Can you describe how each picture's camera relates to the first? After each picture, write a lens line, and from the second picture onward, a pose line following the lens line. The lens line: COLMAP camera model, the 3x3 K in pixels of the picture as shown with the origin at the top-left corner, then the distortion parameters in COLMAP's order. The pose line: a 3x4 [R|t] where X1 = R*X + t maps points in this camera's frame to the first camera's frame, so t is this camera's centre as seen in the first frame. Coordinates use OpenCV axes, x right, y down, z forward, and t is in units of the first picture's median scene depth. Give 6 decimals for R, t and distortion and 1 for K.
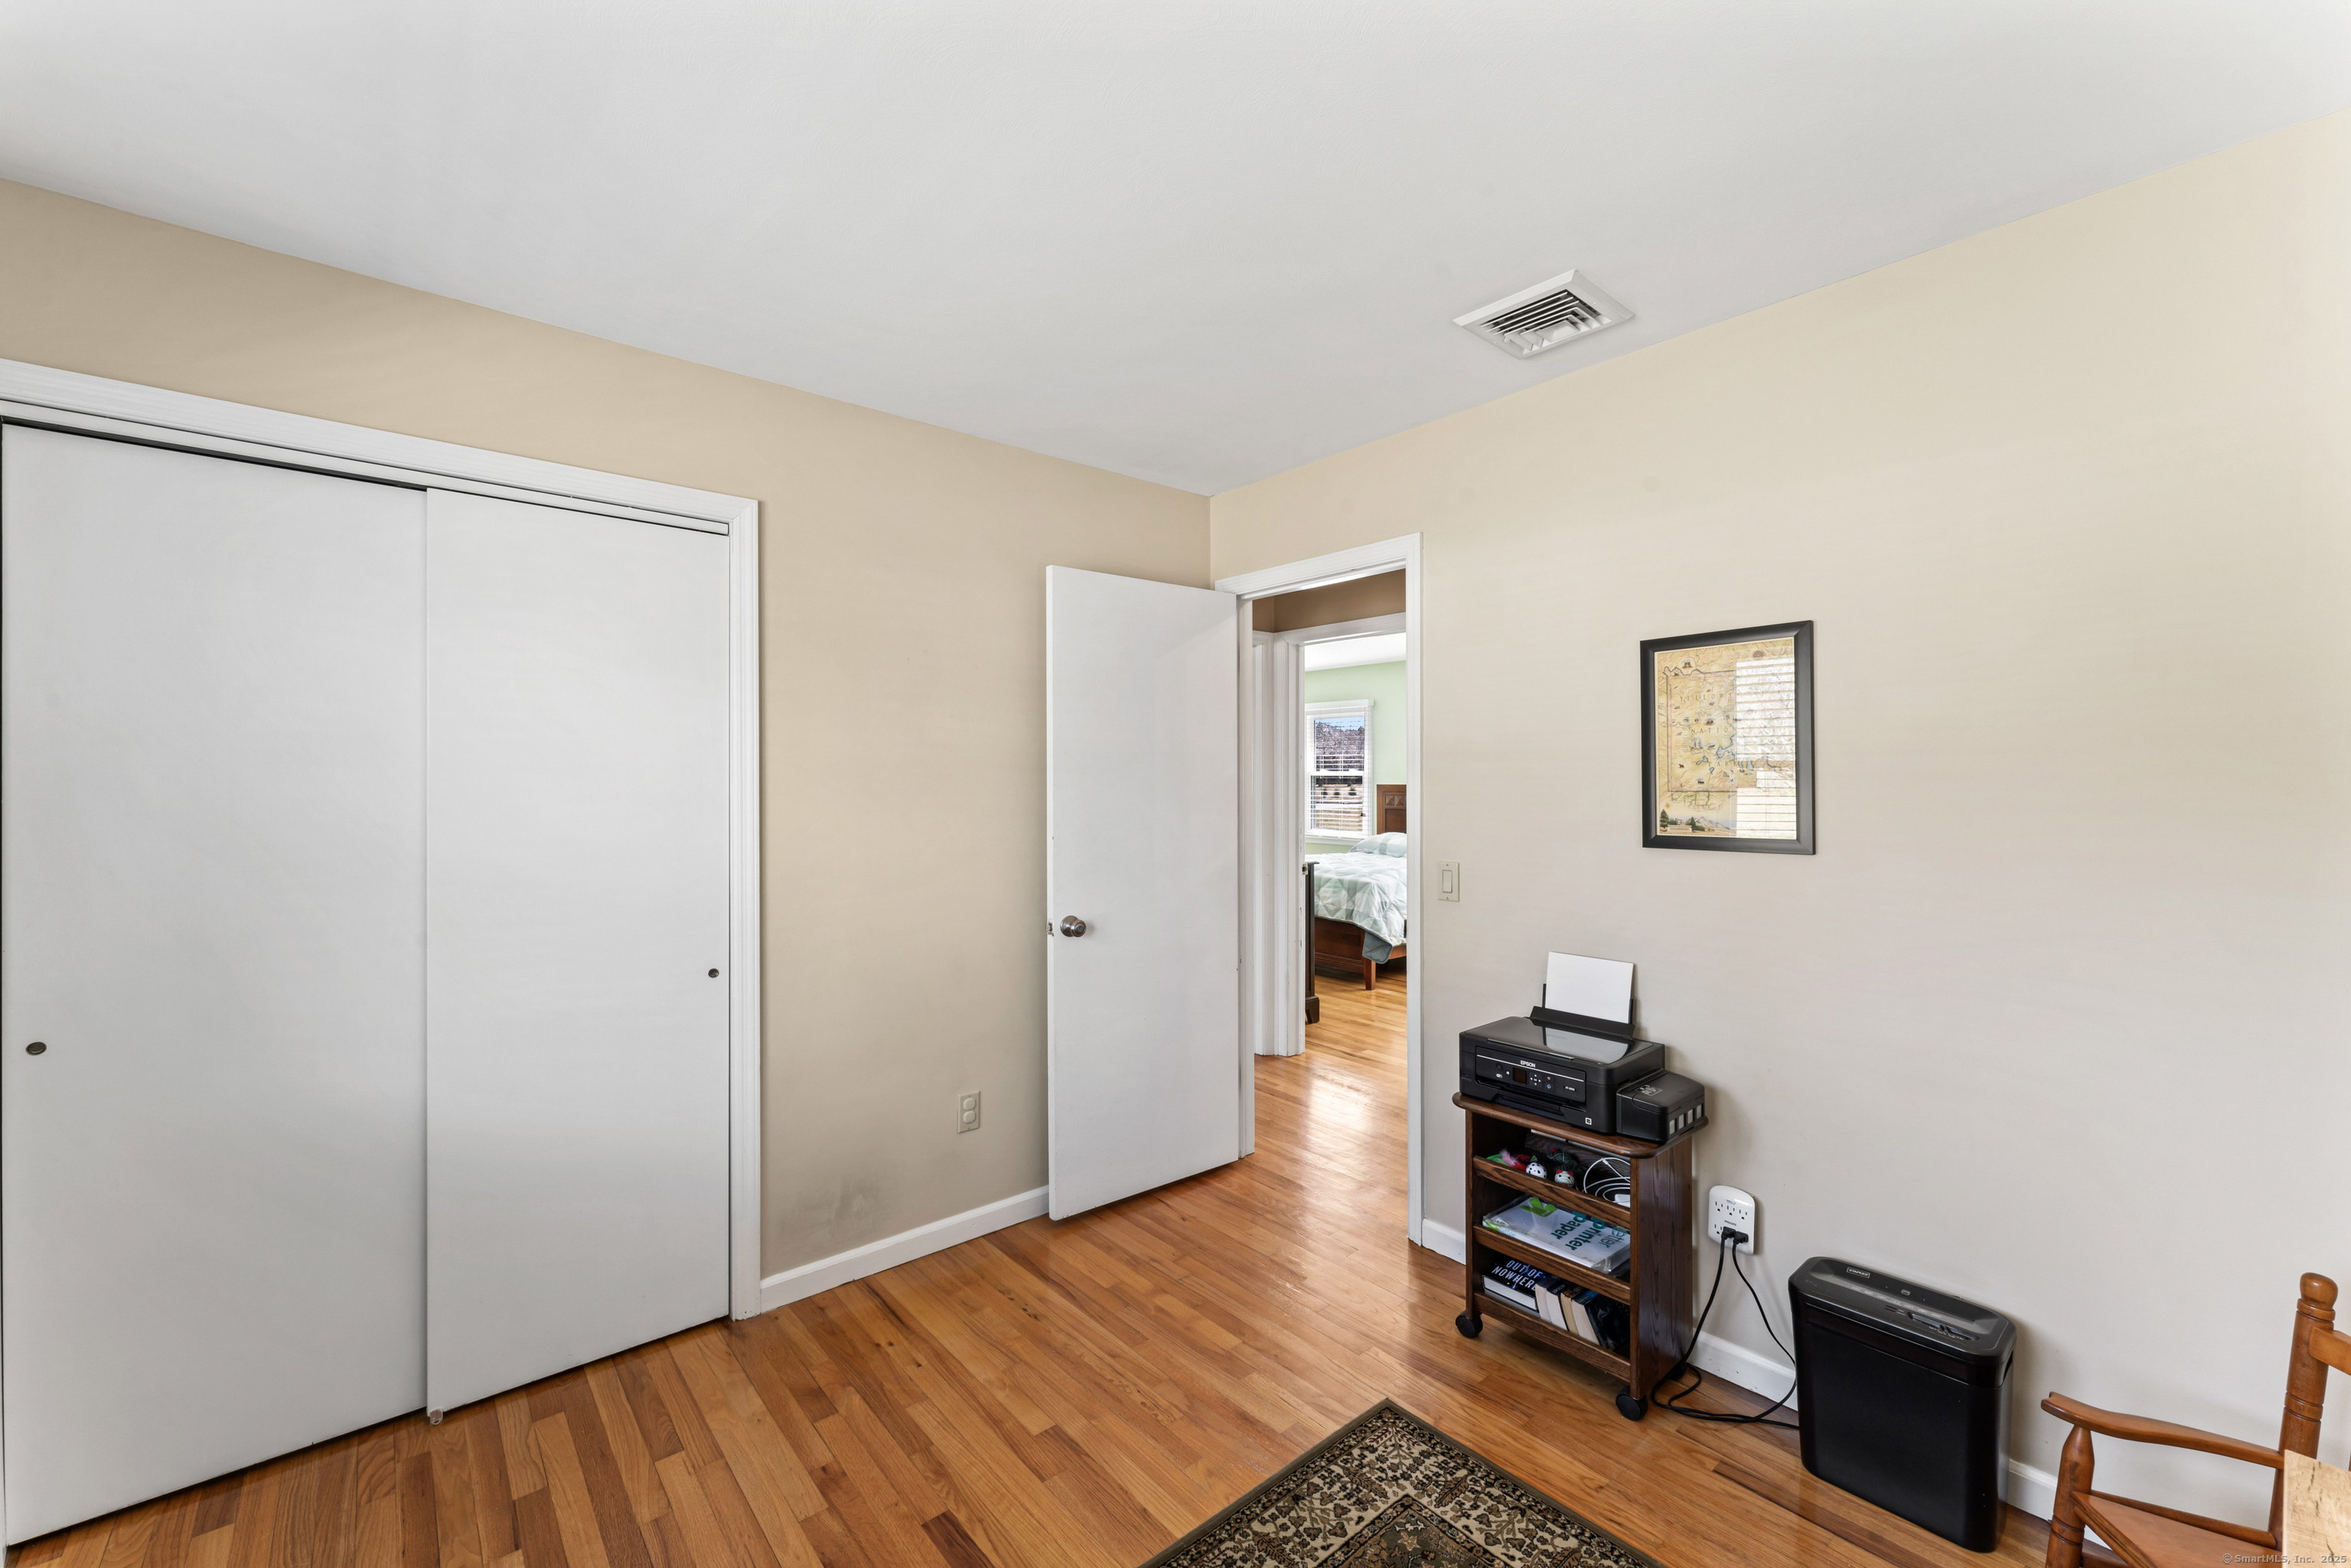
lens RADIAL K [[942.8, 0, 1180.5], [0, 942.8, 784.4], [0, 0, 1]] dist [0.006412, -0.000098]
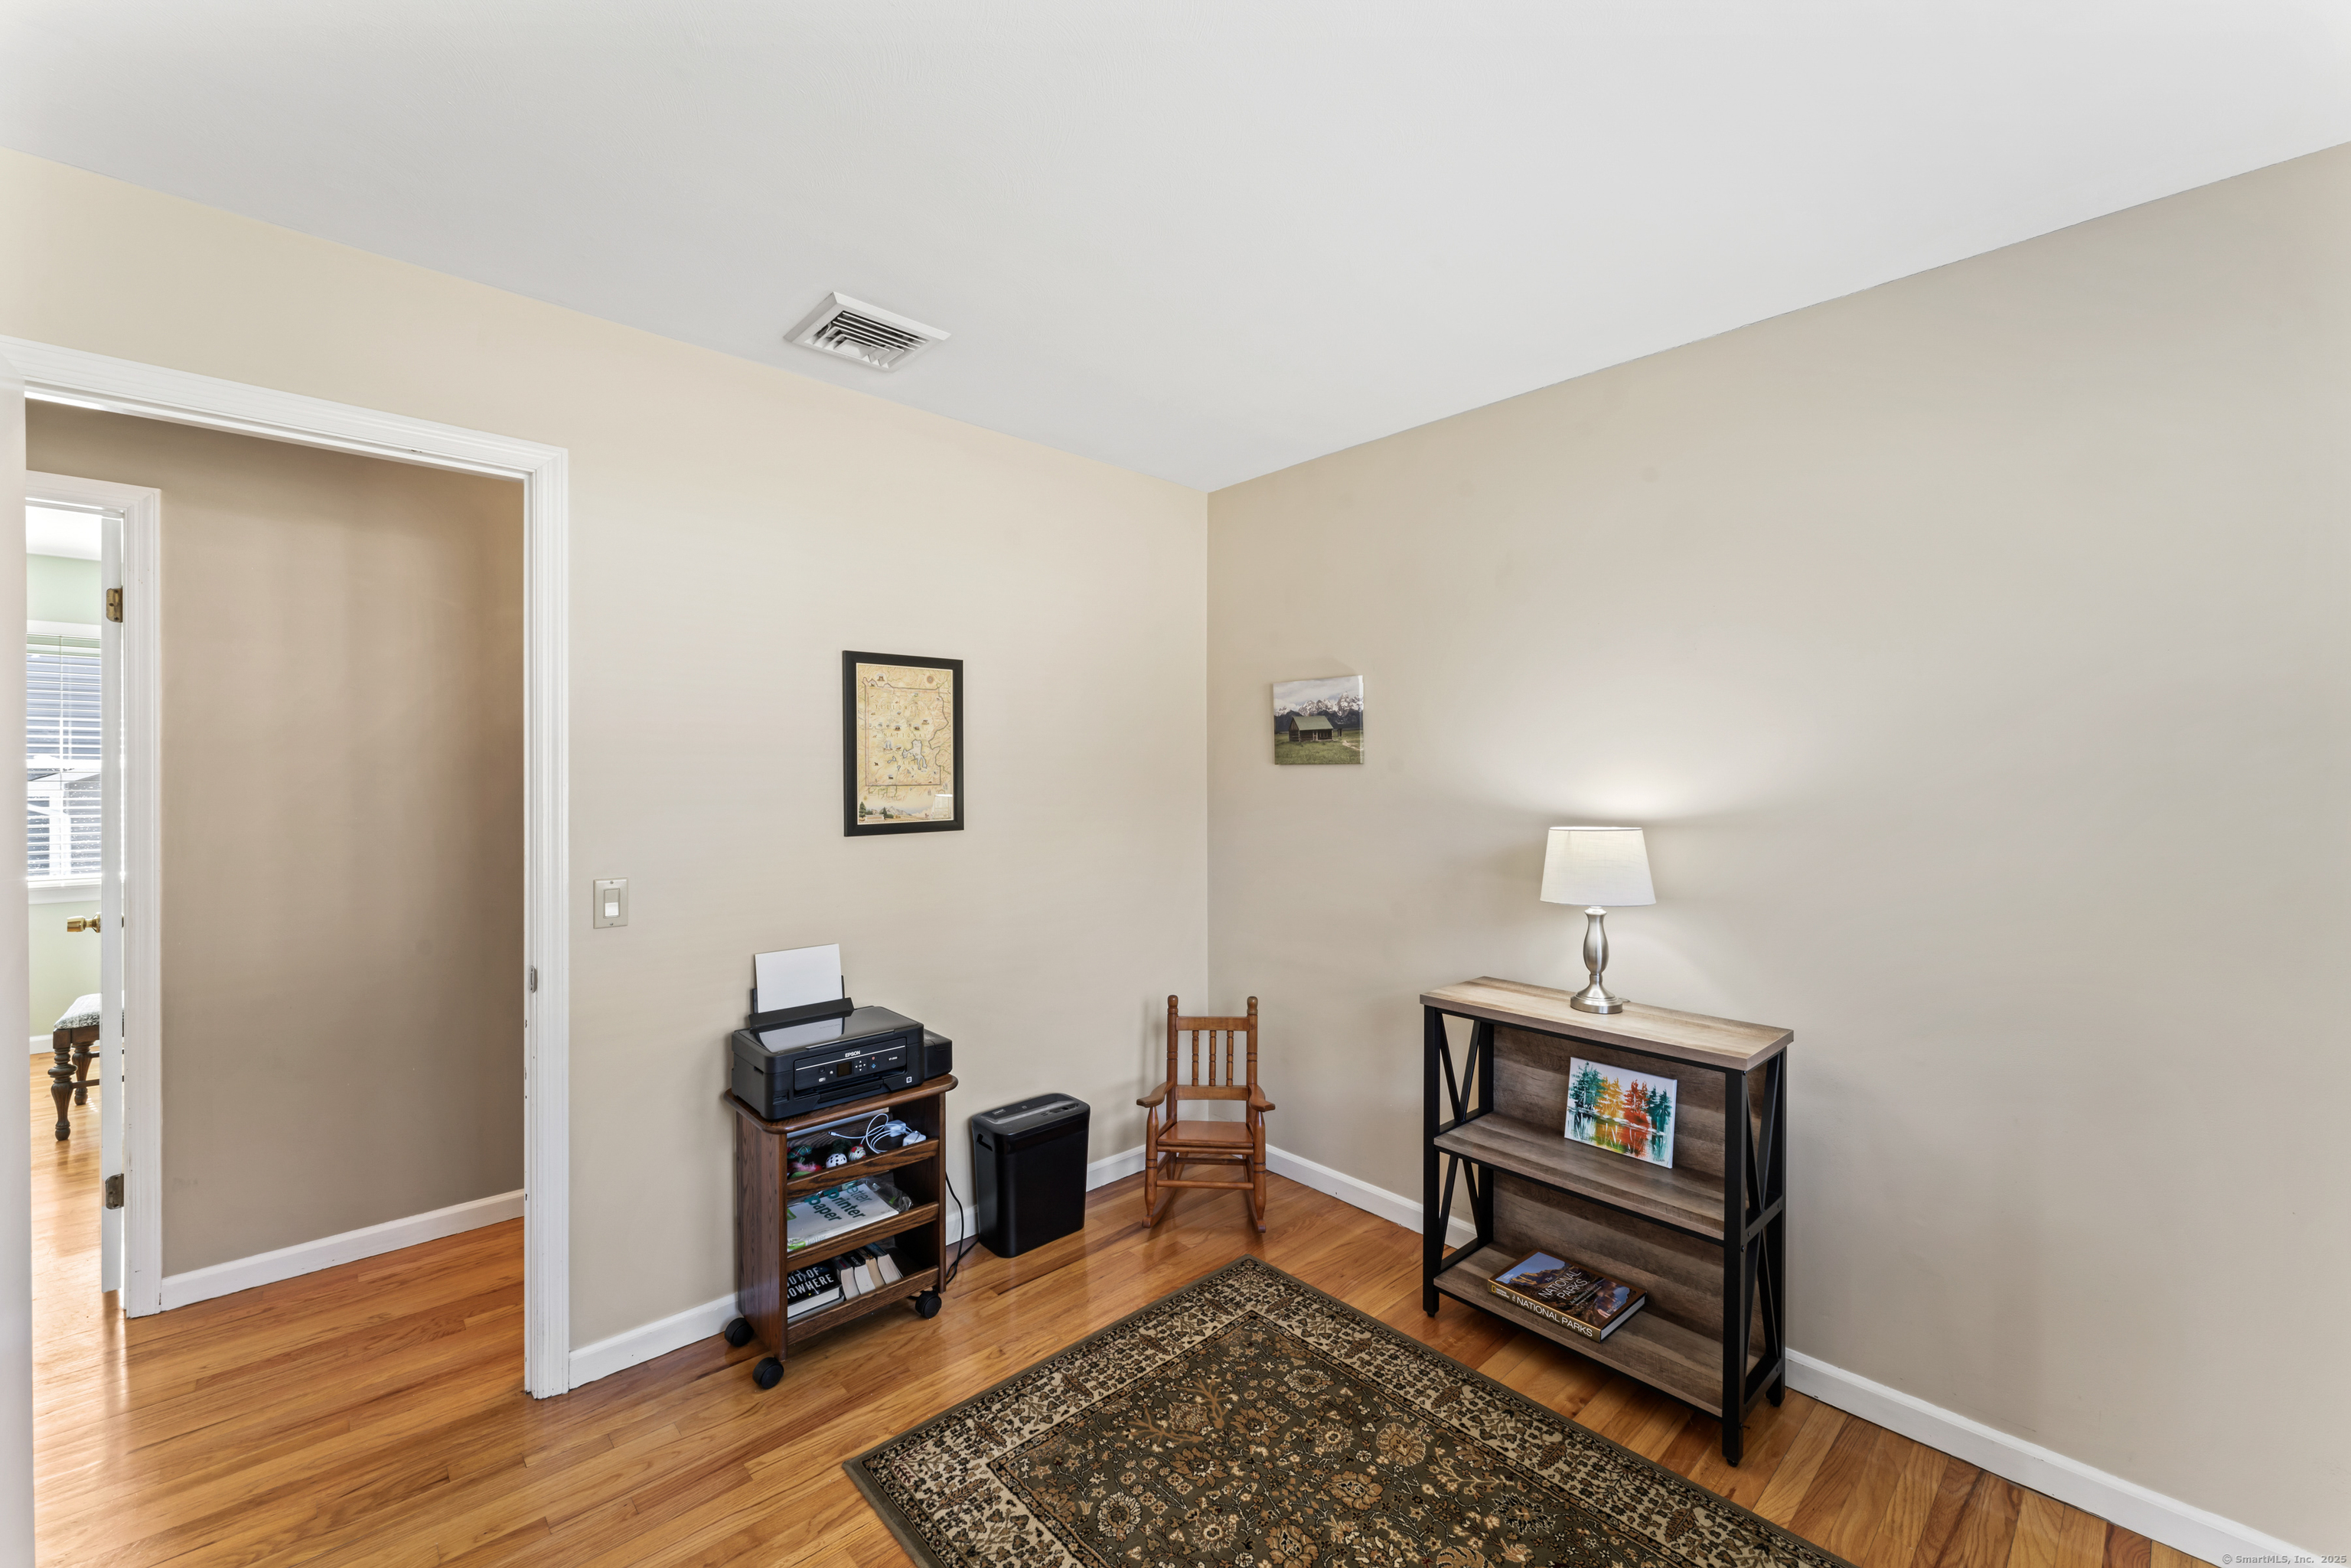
lens RADIAL K [[942.8, 0, 1182.3], [0, 942.8, 776.8], [0, 0, 1]] dist [0.006412, -0.000098]
pose [[-0.037067, -0.003007, 0.999308, -0.663443], [0.005095, 0.999982, 0.003198, -0.005549], [-0.999300, 0.005210, -0.037051, 0.676324]]
